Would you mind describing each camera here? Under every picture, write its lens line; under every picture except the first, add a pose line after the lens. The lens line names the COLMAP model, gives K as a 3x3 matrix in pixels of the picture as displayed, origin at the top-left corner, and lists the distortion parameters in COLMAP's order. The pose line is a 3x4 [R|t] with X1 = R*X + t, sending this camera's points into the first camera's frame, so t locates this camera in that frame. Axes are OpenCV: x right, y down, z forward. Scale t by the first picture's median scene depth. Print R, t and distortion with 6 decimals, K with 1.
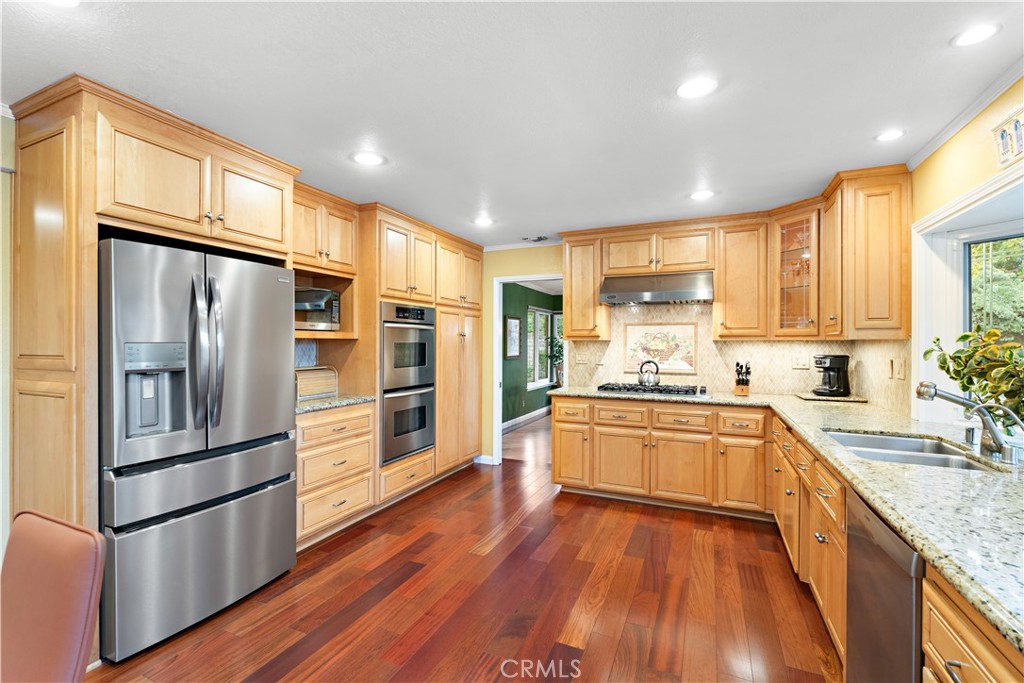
lens RADIAL K [[456.6, 0, 500.6], [0, 456.6, 346.2], [0, 0, 1]] dist [-0.001984, 0.000020]
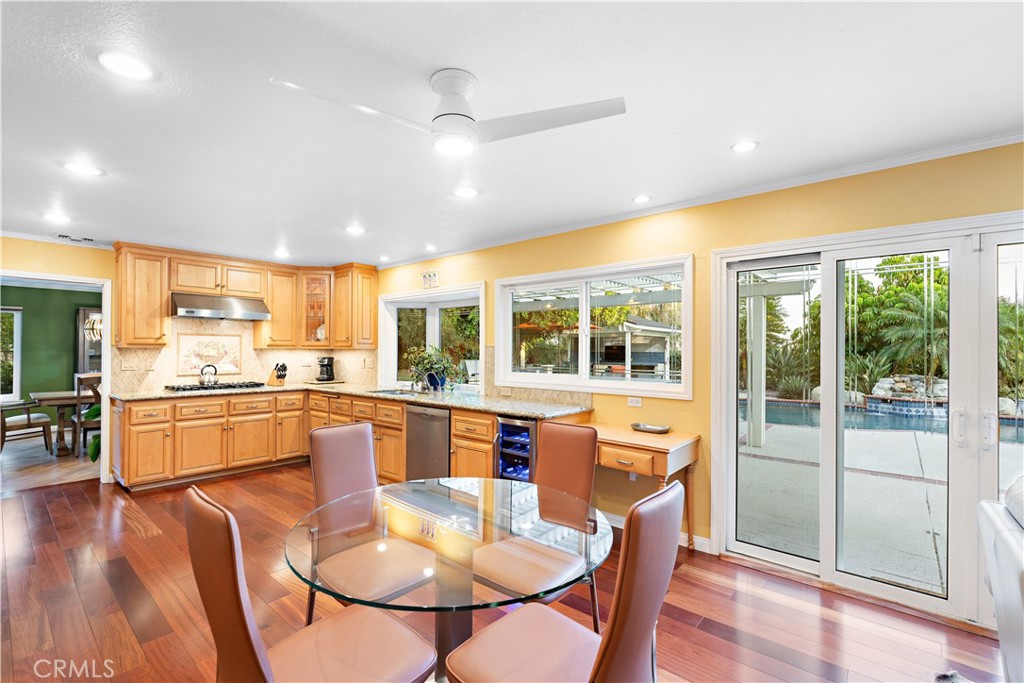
lens RADIAL K [[466.4, 0, 511.6], [0, 466.4, 345.3], [0, 0, 1]] dist [-0.004123, -0.000050]
pose [[0.272766, 0.006558, 0.962058, -0.731543], [0.000967, 0.999974, -0.007091, -0.011488], [-0.962080, 0.002864, 0.272753, -0.142933]]
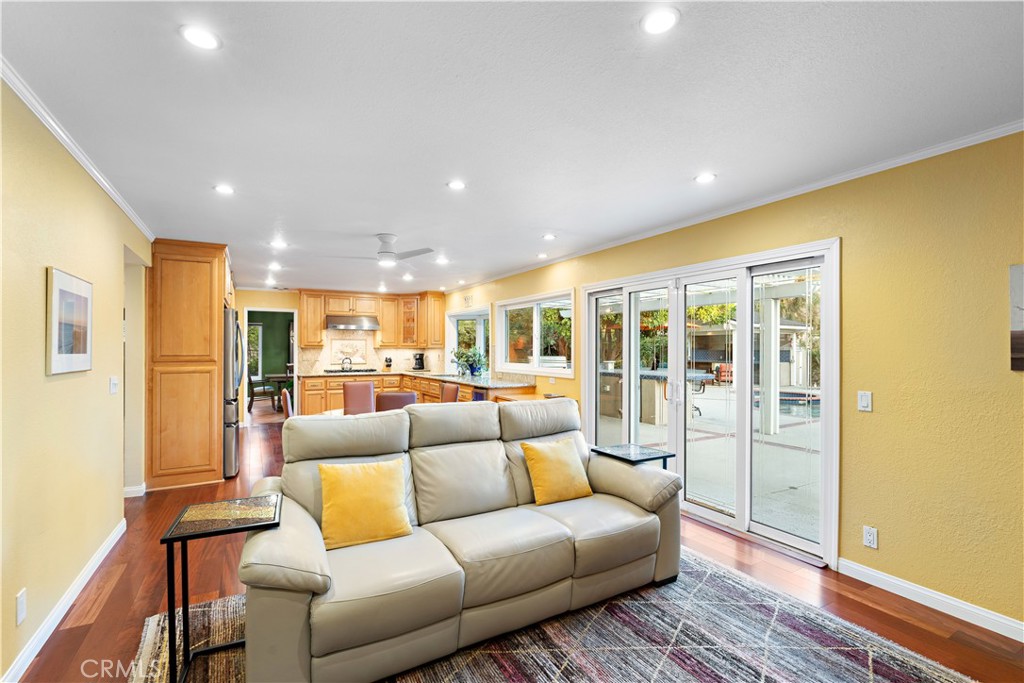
lens RADIAL K [[491.3, 0, 512.0], [0, 491.3, 341.5], [0, 0, 1]] dist [-0.000586, -0.000013]
pose [[0.590265, 0.008198, 0.807168, -1.117714], [0.005214, 0.999889, -0.013968, -0.006068], [-0.807193, 0.012453, 0.590156, -0.984896]]
